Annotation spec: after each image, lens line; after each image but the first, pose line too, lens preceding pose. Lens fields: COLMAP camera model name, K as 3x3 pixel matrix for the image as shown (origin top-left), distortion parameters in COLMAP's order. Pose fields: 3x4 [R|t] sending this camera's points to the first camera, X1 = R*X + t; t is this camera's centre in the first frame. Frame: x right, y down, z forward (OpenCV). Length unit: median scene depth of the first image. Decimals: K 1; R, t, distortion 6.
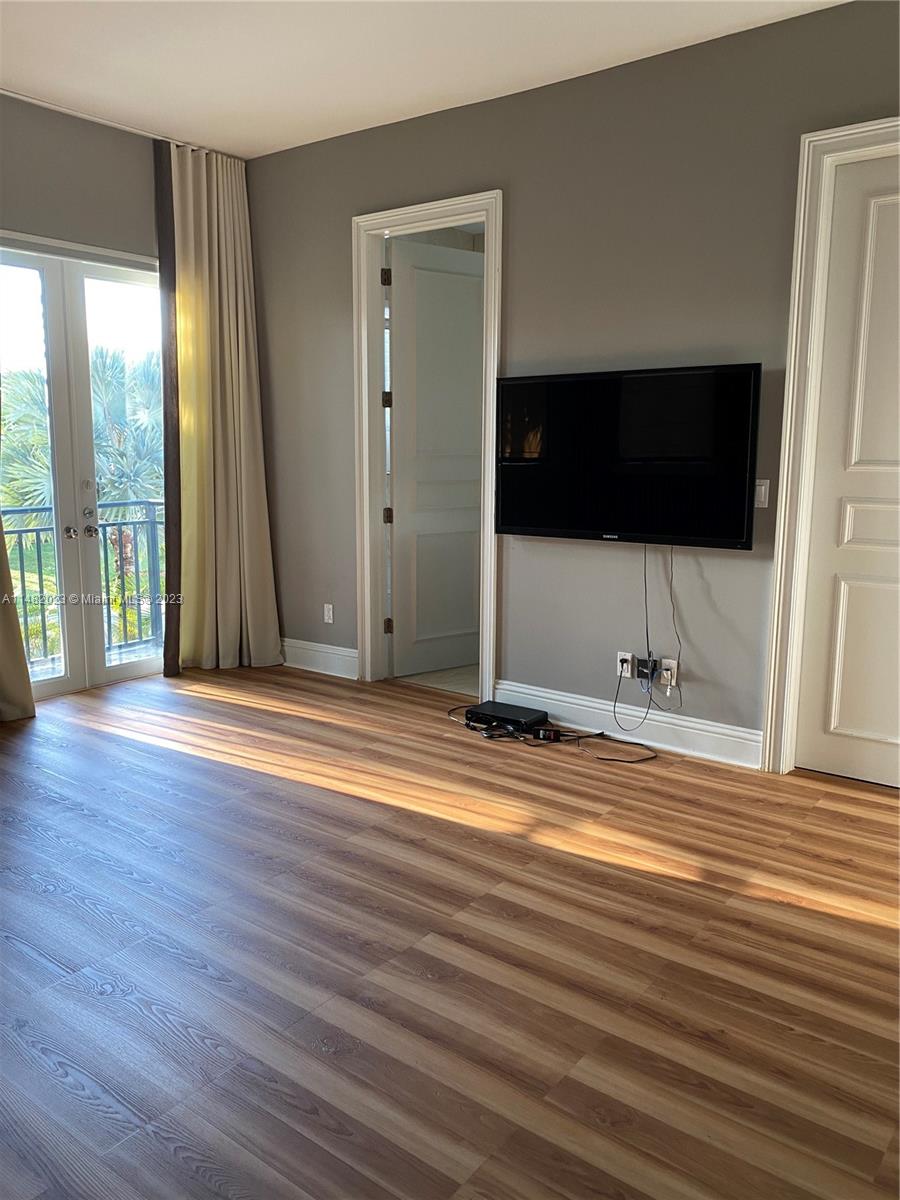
lens RADIAL K [[904.8, 0, 453.3], [0, 904.8, 587.1], [0, 0, 1]] dist [0.084643, -0.001558]
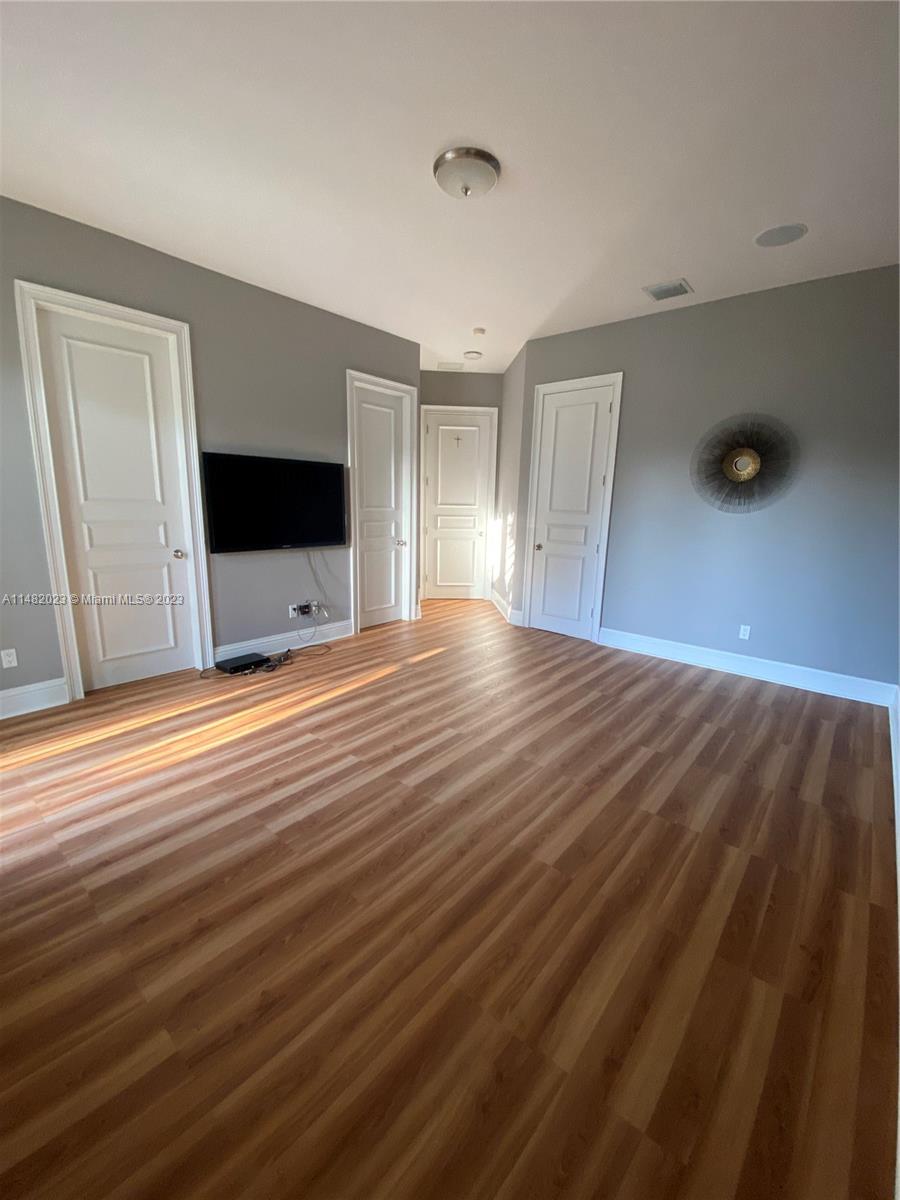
lens RADIAL K [[485.4, 0, 451.2], [0, 485.4, 606.7], [0, 0, 1]] dist [-0.011110, -0.001716]
pose [[0.048753, -0.222567, 0.973698, -0.819195], [0.123242, 0.968748, 0.215265, -0.108496], [-0.991178, 0.109505, 0.074659, 0.585019]]
